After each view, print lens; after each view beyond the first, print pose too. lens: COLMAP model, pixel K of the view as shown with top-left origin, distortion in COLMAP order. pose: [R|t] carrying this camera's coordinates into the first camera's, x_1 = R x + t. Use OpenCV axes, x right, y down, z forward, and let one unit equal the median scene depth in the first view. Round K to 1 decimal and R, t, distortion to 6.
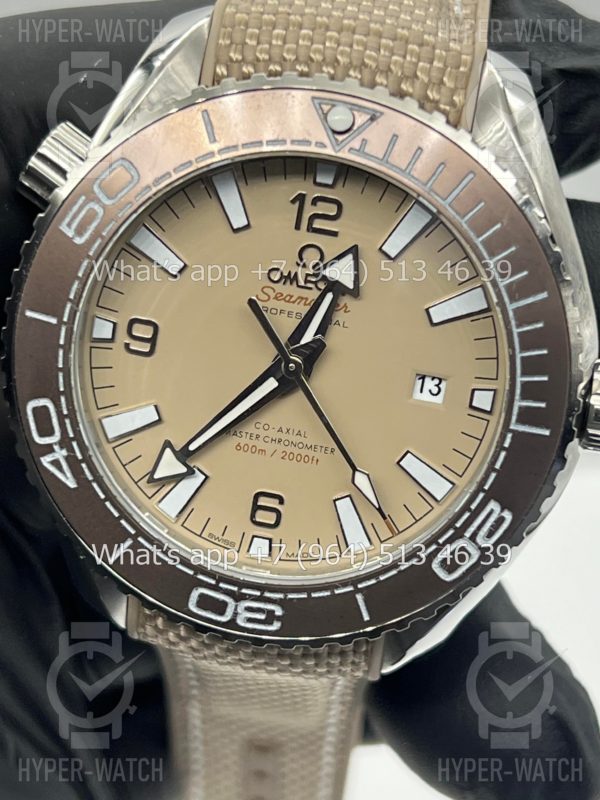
lens RADIAL K [[1815.4, 0, 300.0], [0, 1815.4, 400.0], [0, 0, 1]] dist [0.205313, 0.186604]
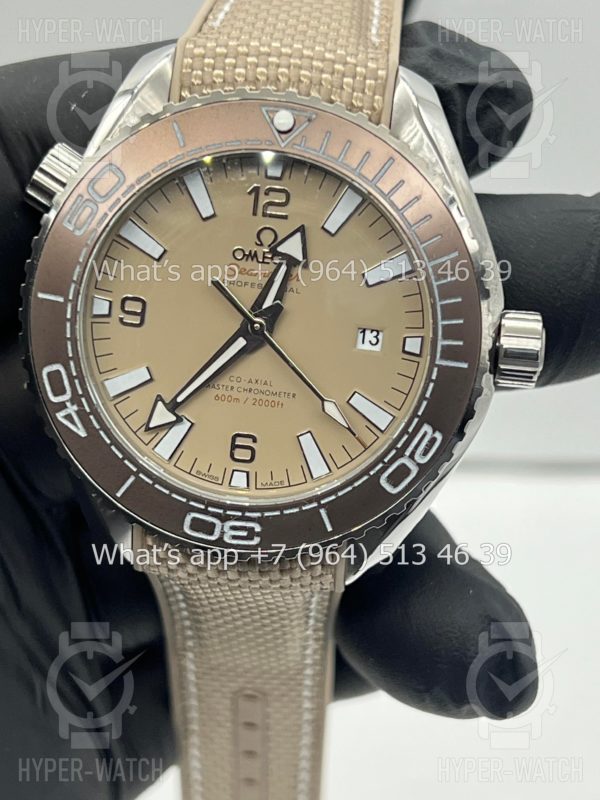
lens RADIAL K [[1861.4, 0, 299.7], [0, 1861.4, 412.8], [0, 0, 1]] dist [0.244087, -0.201418]
pose [[0.998038, -0.058509, 0.022287, -0.006948], [0.059789, 0.996289, -0.061921, 0.119038], [-0.018582, 0.063132, 0.997832, -0.255308]]
